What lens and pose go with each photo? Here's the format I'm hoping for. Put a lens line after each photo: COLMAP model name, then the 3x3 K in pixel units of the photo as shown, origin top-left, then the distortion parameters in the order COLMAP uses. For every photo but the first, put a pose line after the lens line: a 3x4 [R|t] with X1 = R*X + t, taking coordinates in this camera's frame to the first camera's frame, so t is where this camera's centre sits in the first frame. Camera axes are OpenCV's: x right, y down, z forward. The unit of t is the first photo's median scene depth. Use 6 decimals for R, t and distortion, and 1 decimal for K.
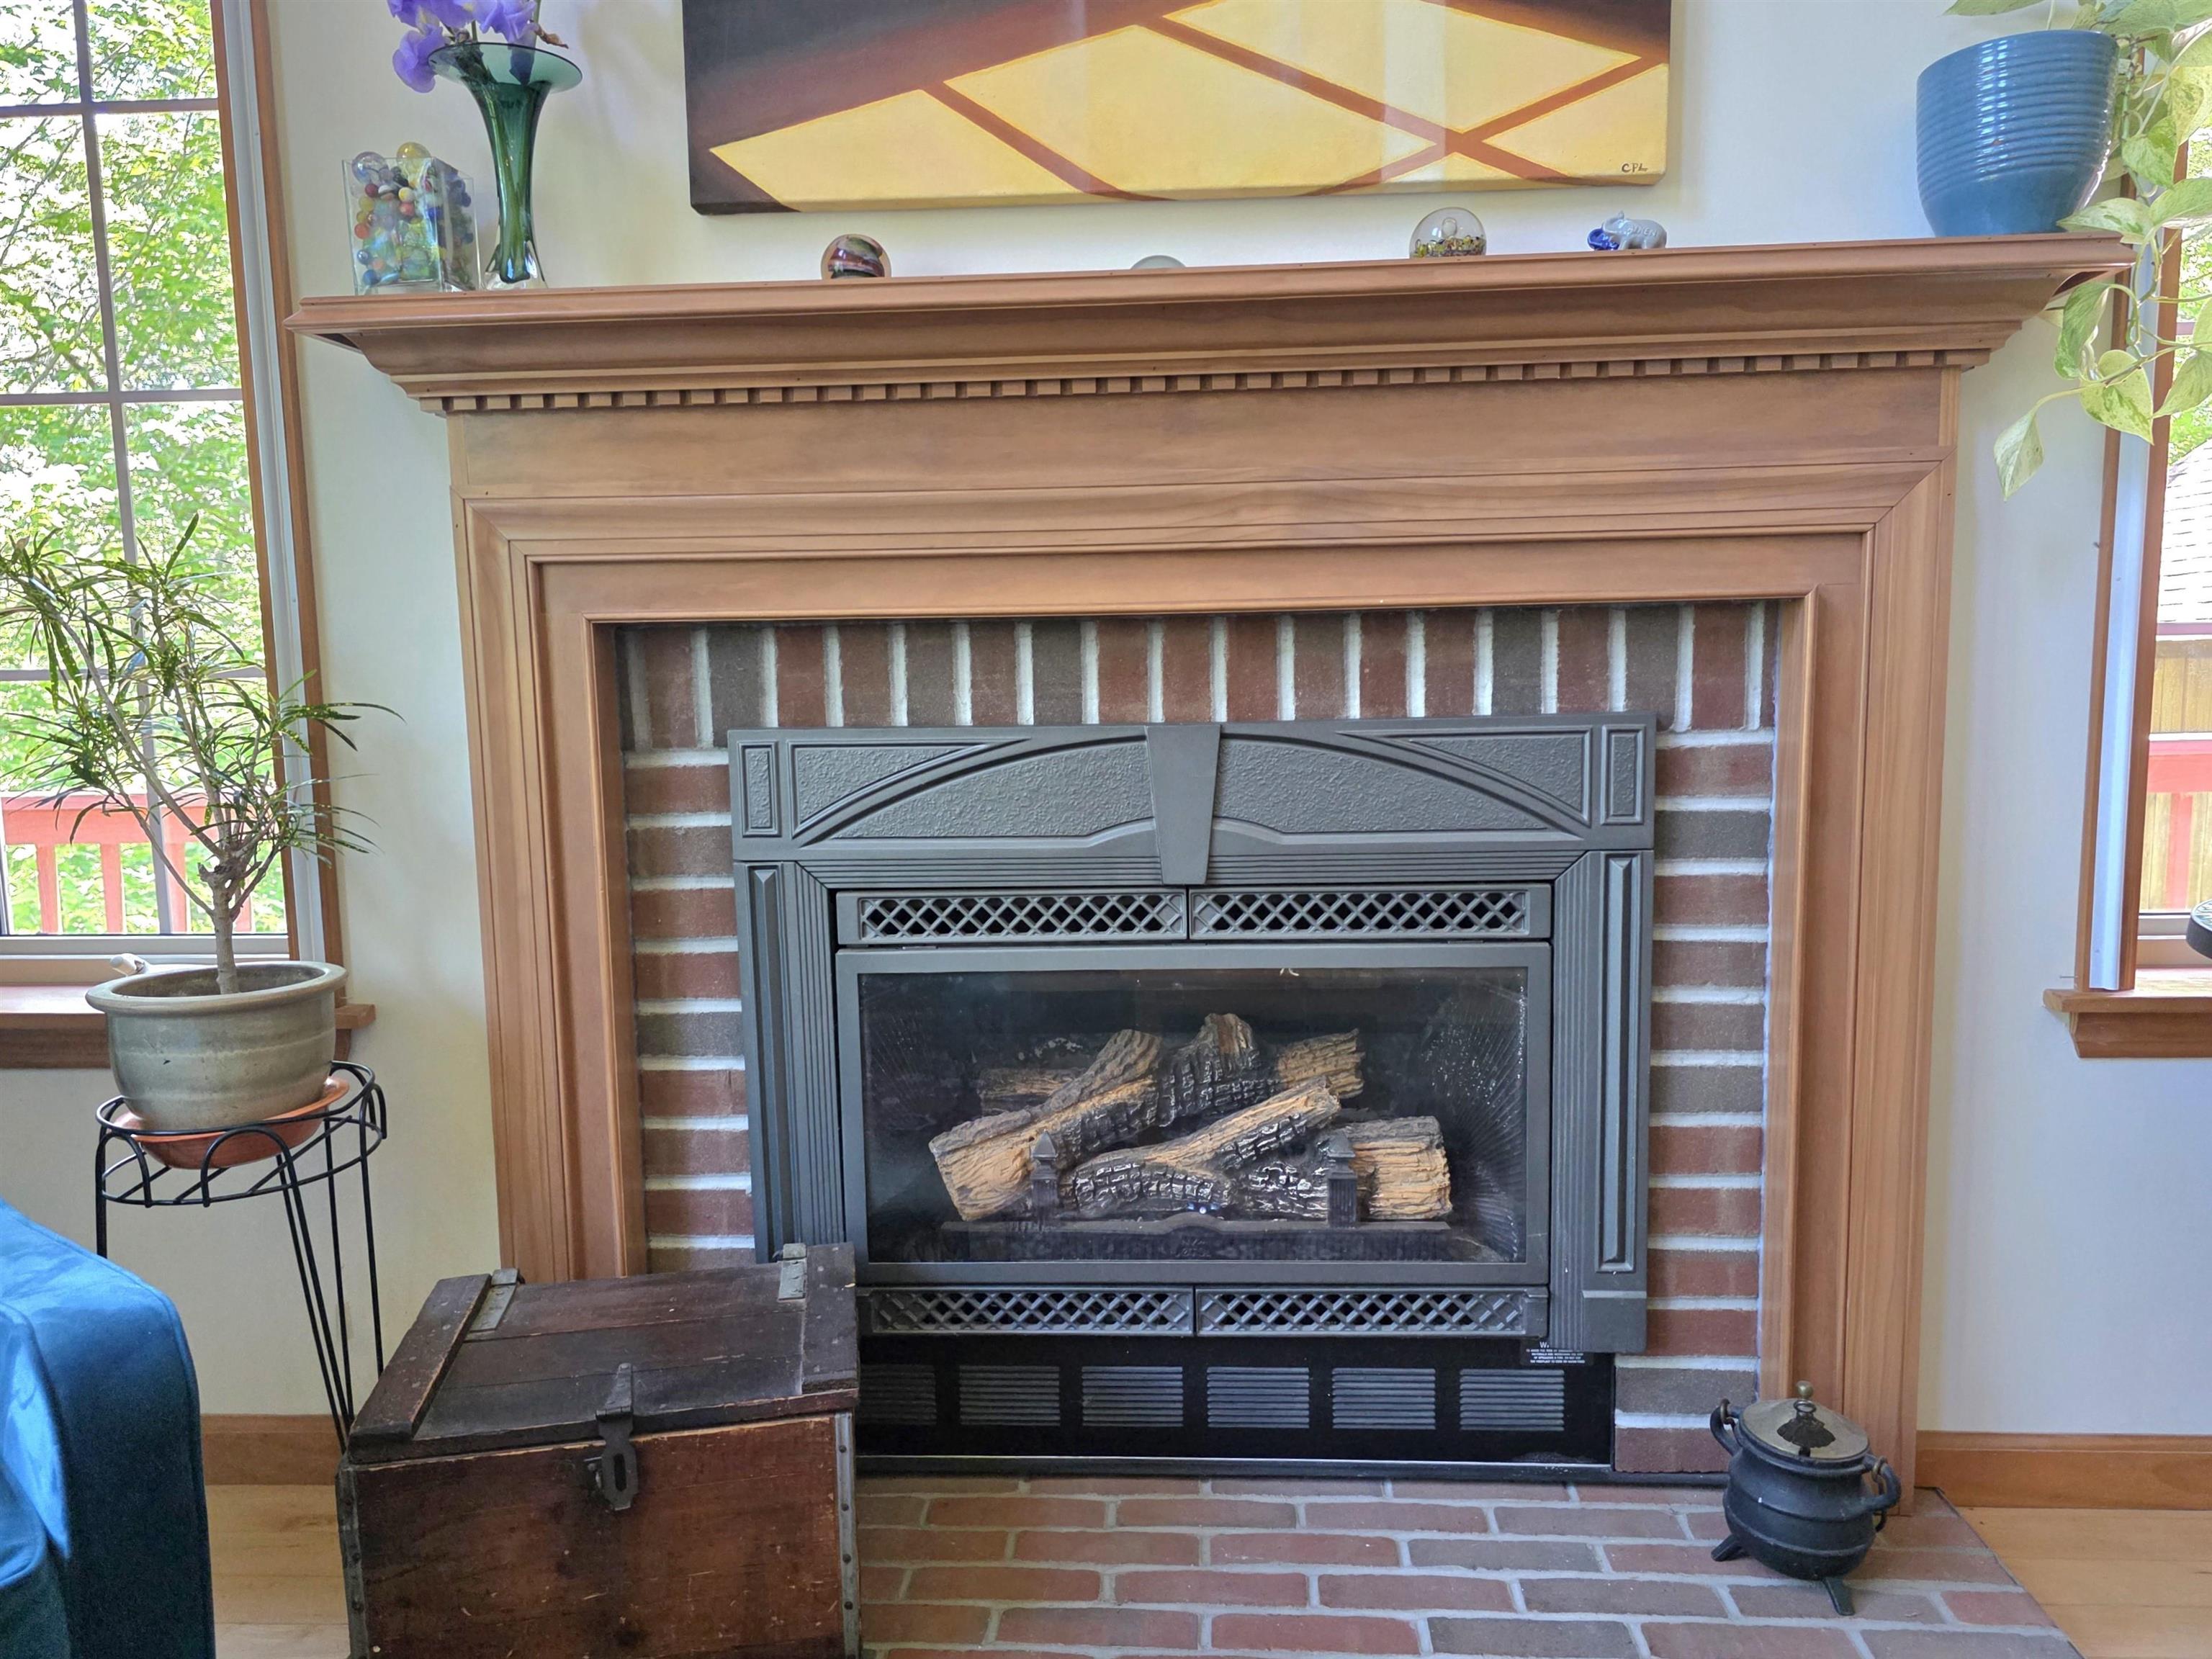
lens RADIAL K [[1548.1, 0, 1108.9], [0, 1548.1, 844.6], [0, 0, 1]] dist [0.045412, -0.025975]
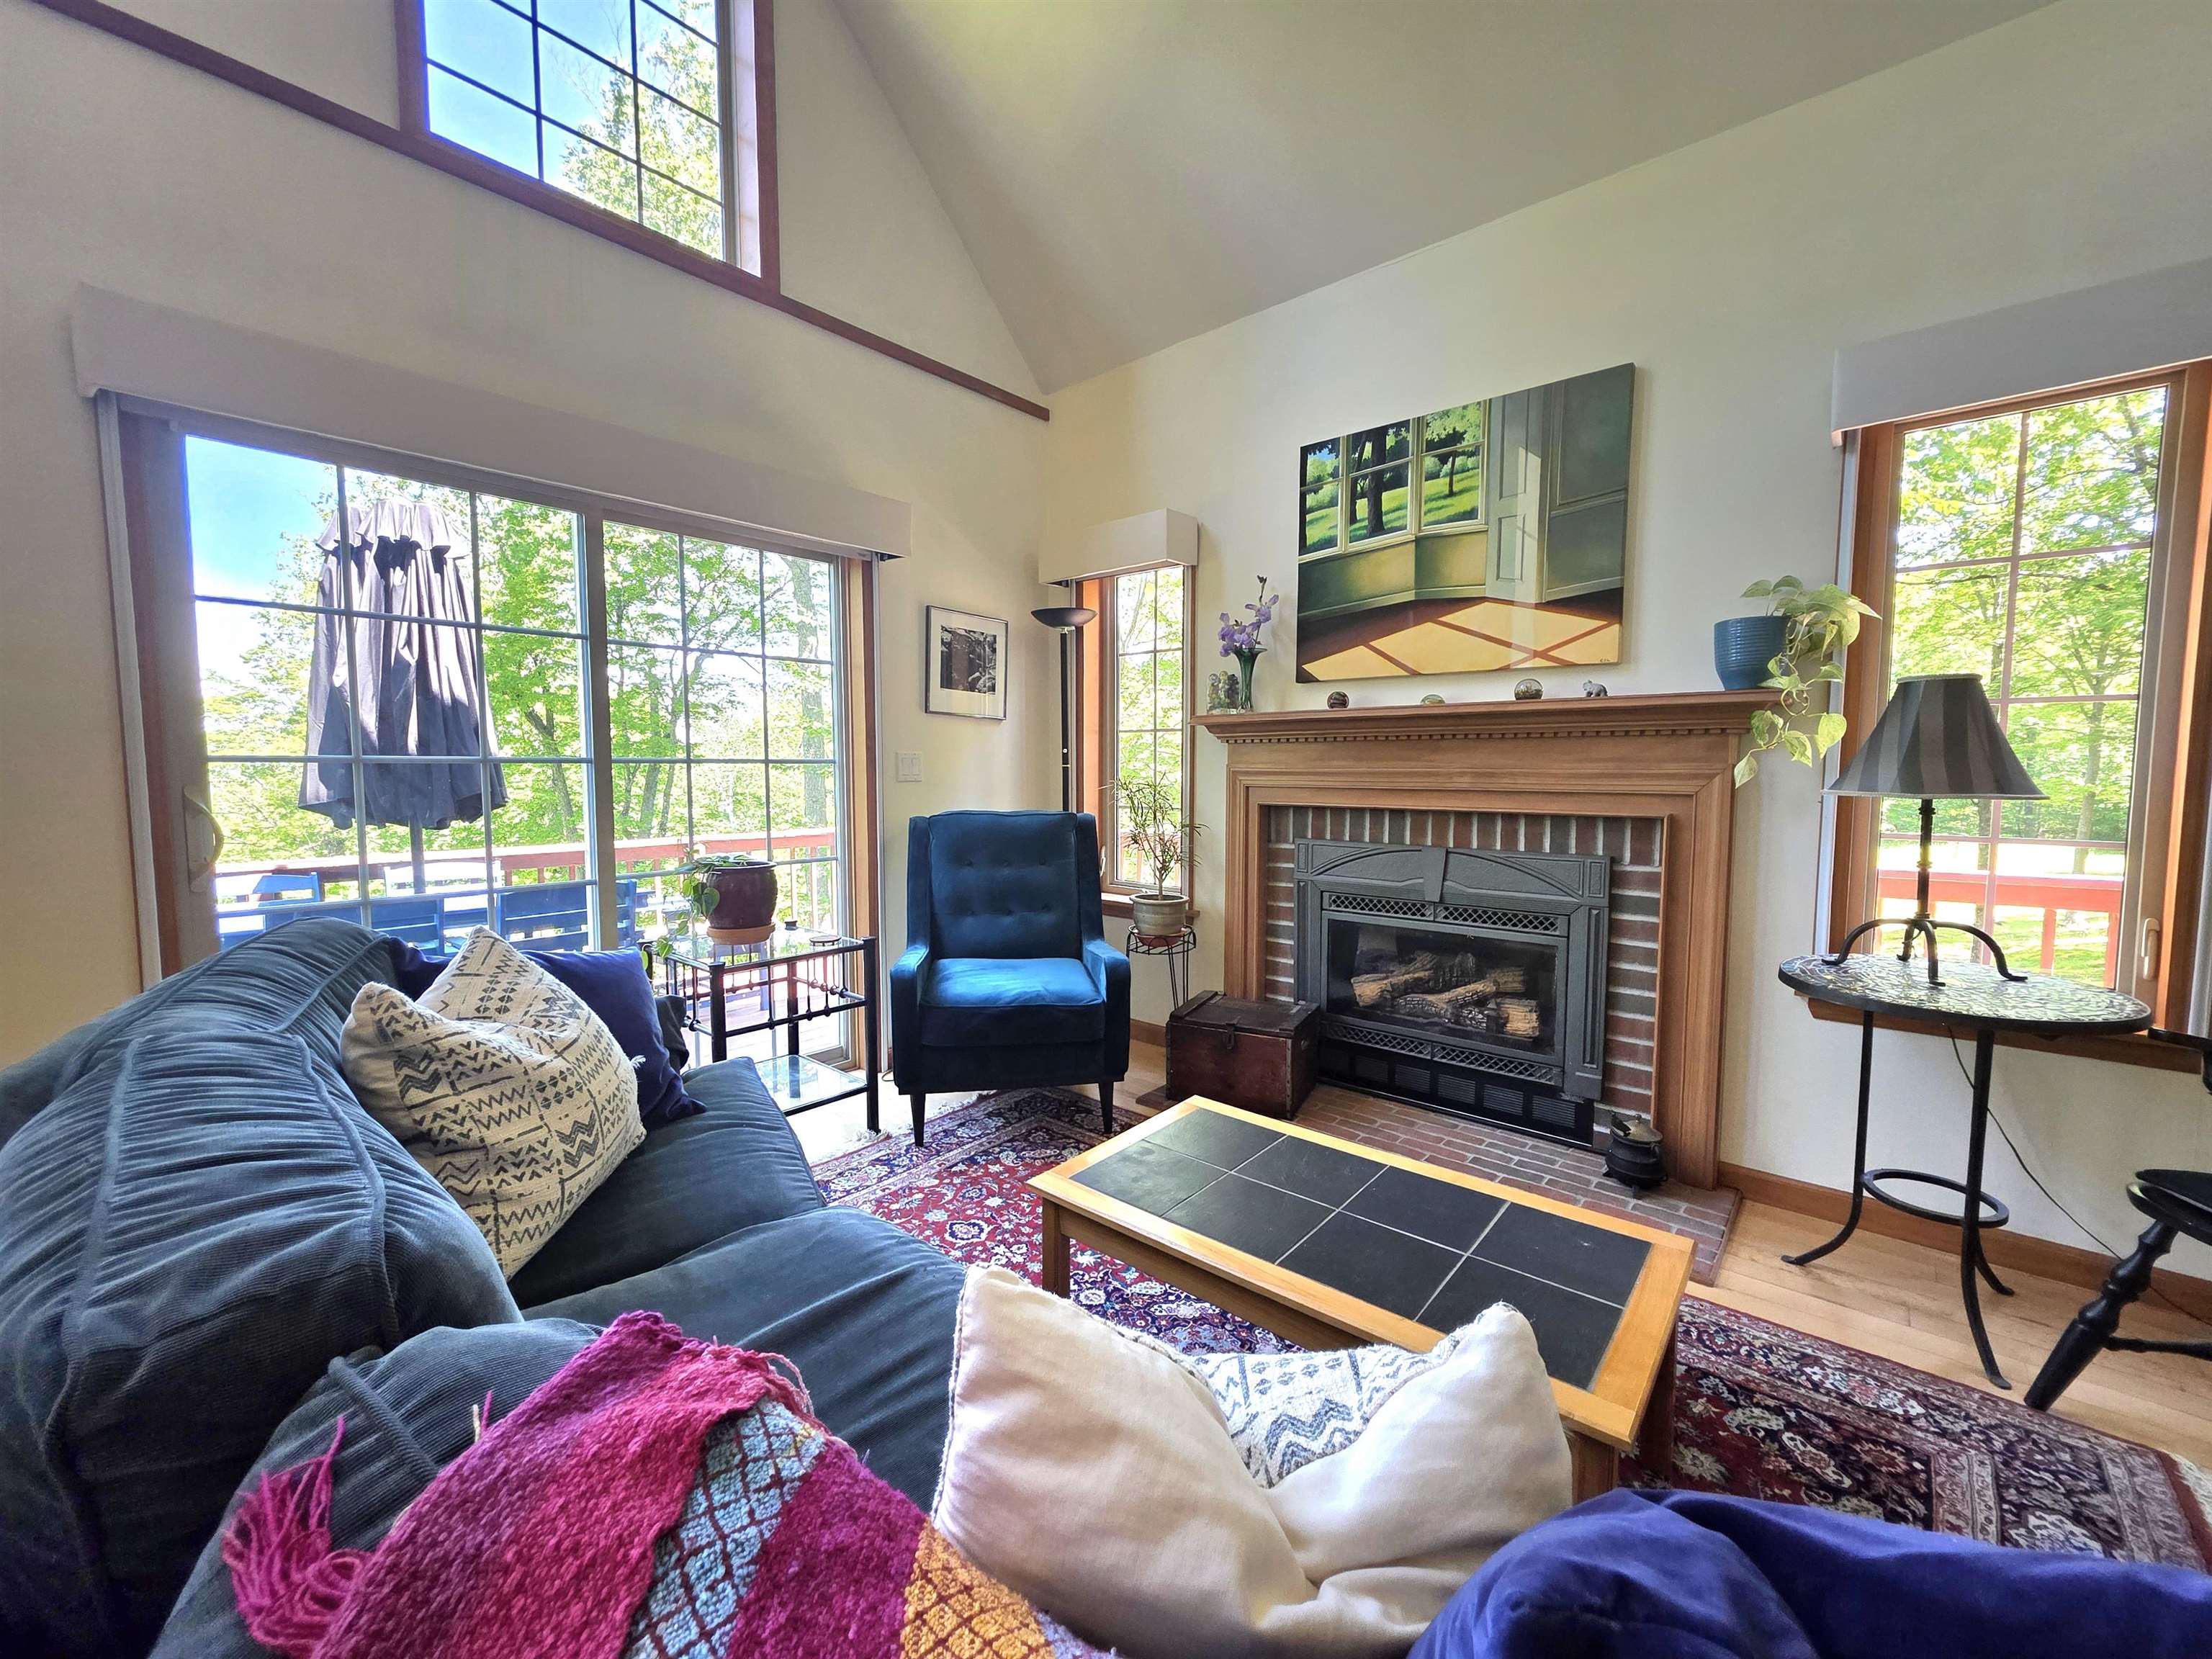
lens RADIAL K [[889.0, 0, 1117.9], [0, 889.0, 827.2], [0, 0, 1]] dist [0.003764, 0.001011]
pose [[0.796902, 0.062120, -0.600906, 0.579358], [-0.085480, 0.996286, -0.010367, -0.046577], [0.598030, 0.059626, 0.799253, -0.713364]]
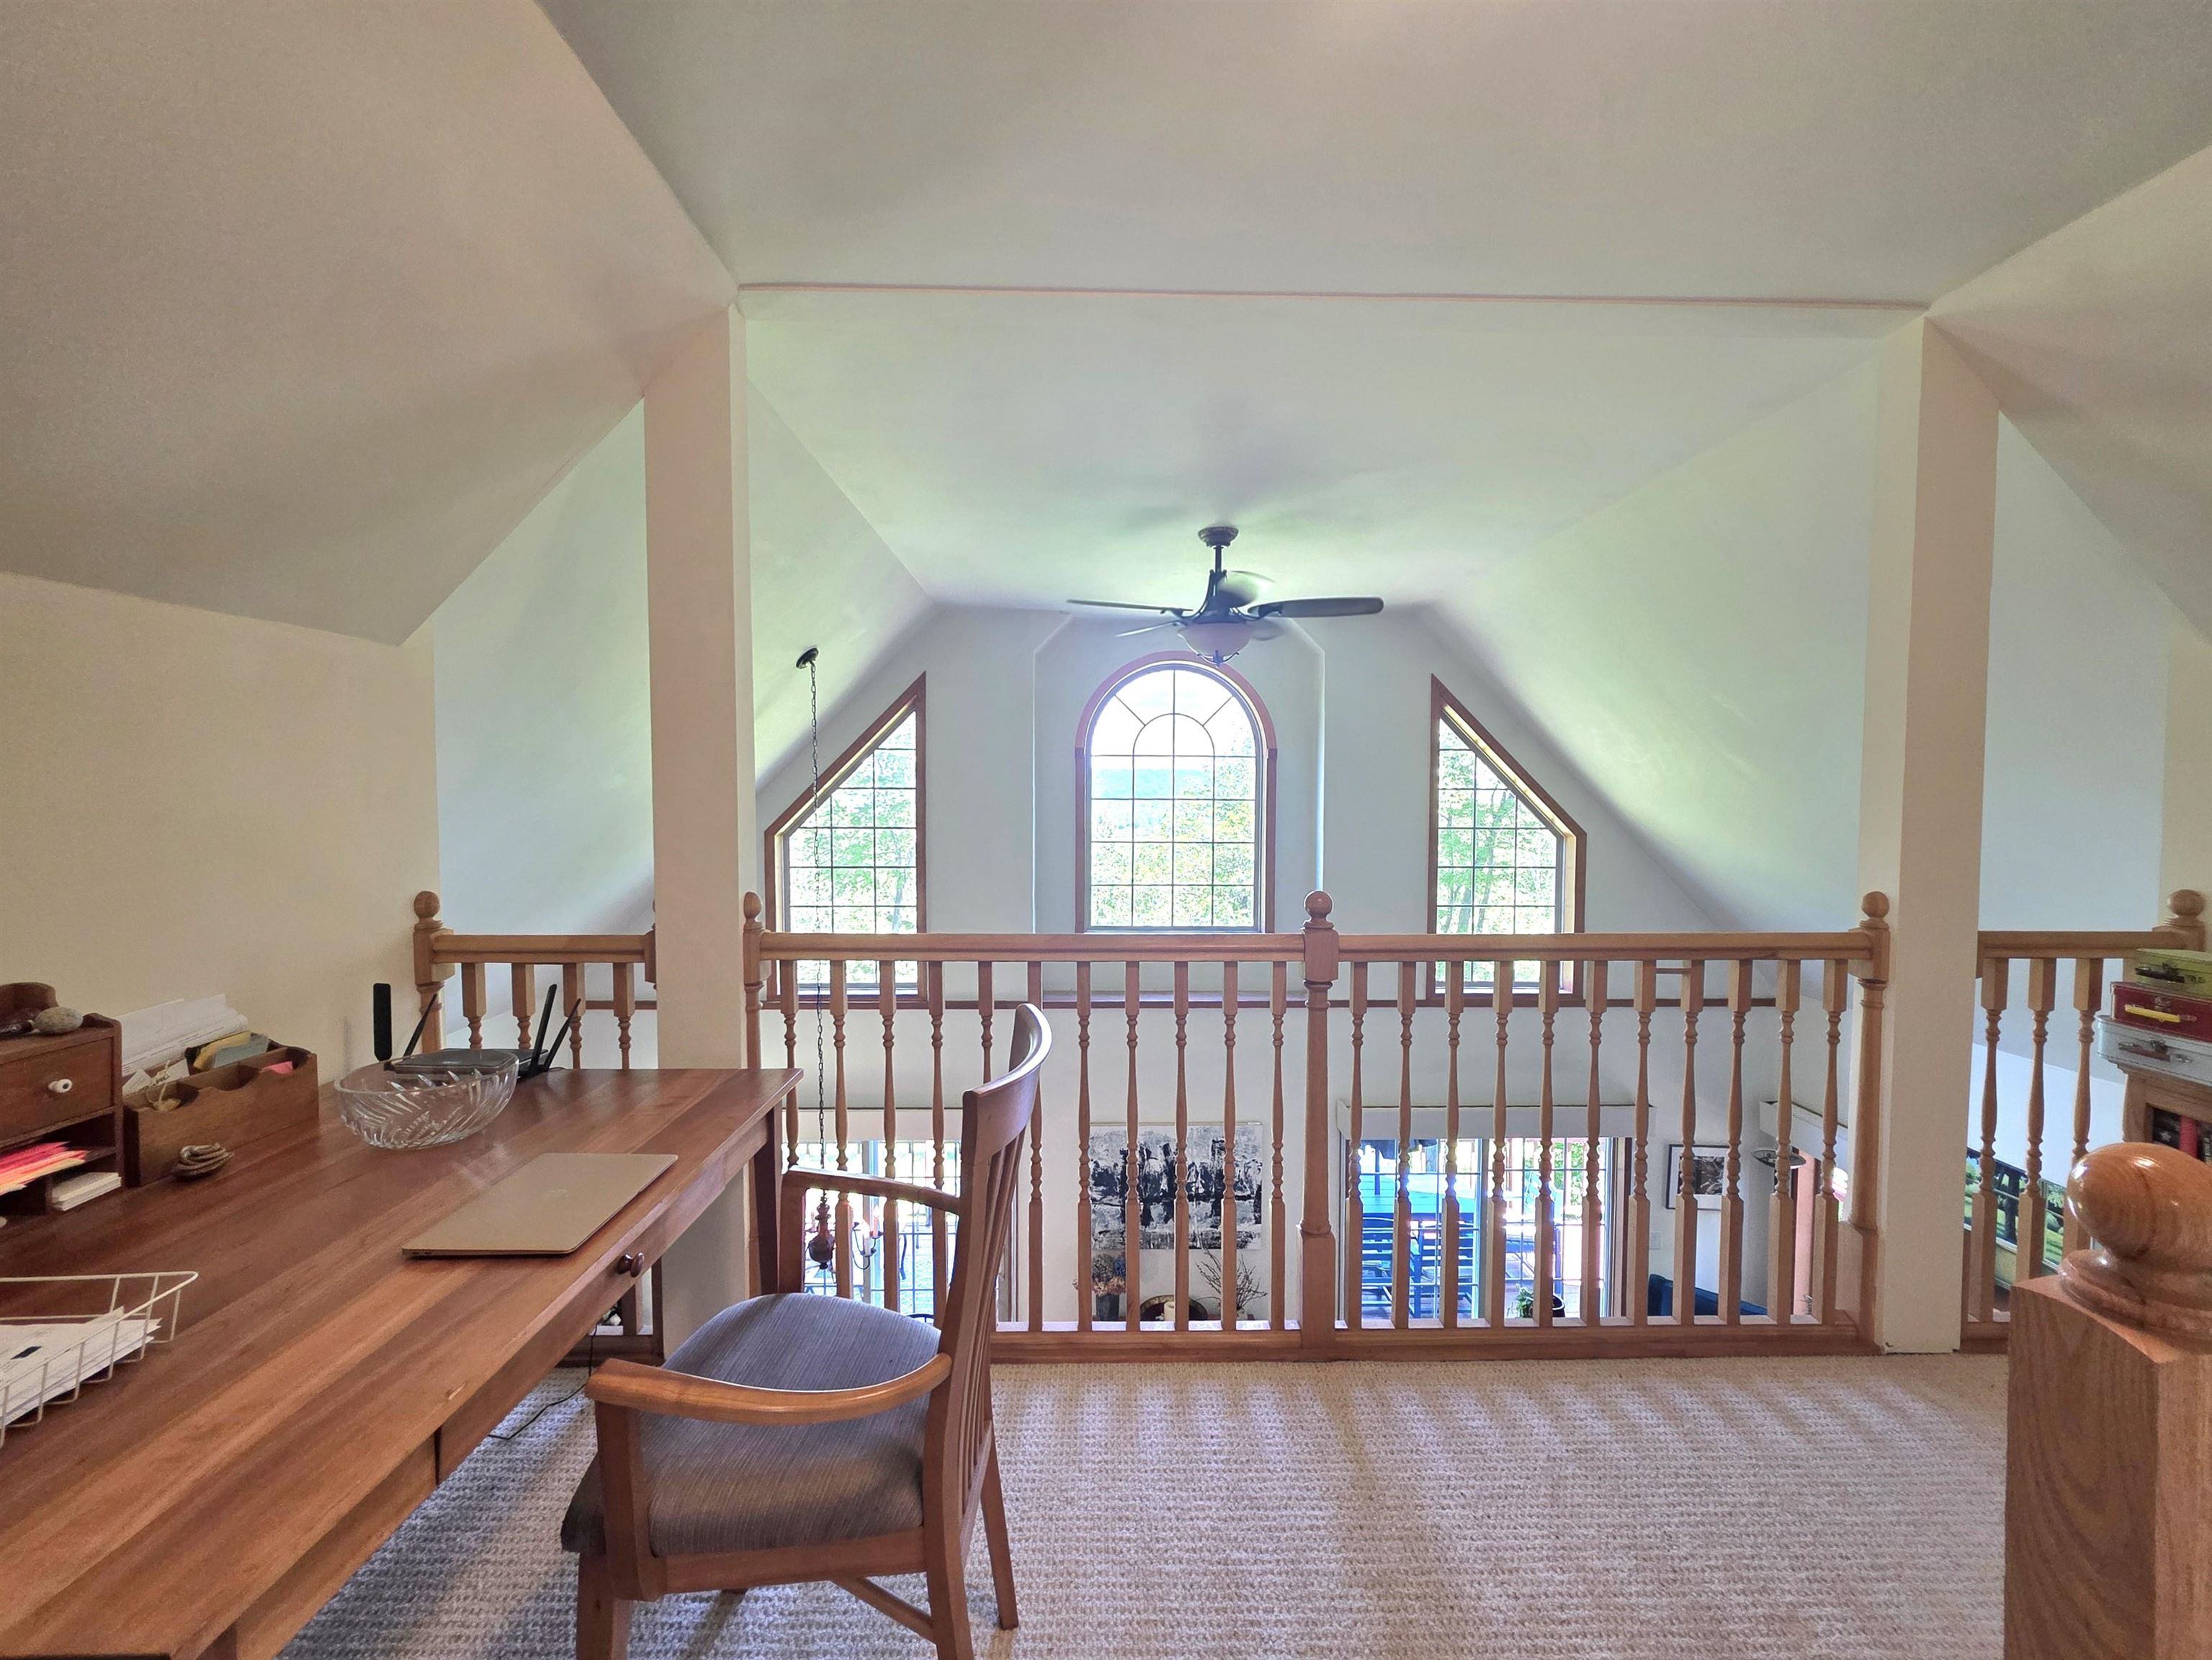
lens RADIAL K [[886.9, 0, 1093.4], [0, 886.9, 823.1], [0, 0, 1]] dist [-0.002400, -0.000020]
pose [[0.075223, 0.052071, -0.995806, 2.067028], [-0.118930, 0.991976, 0.042886, -1.621855], [0.990049, 0.115205, 0.080812, -1.932797]]
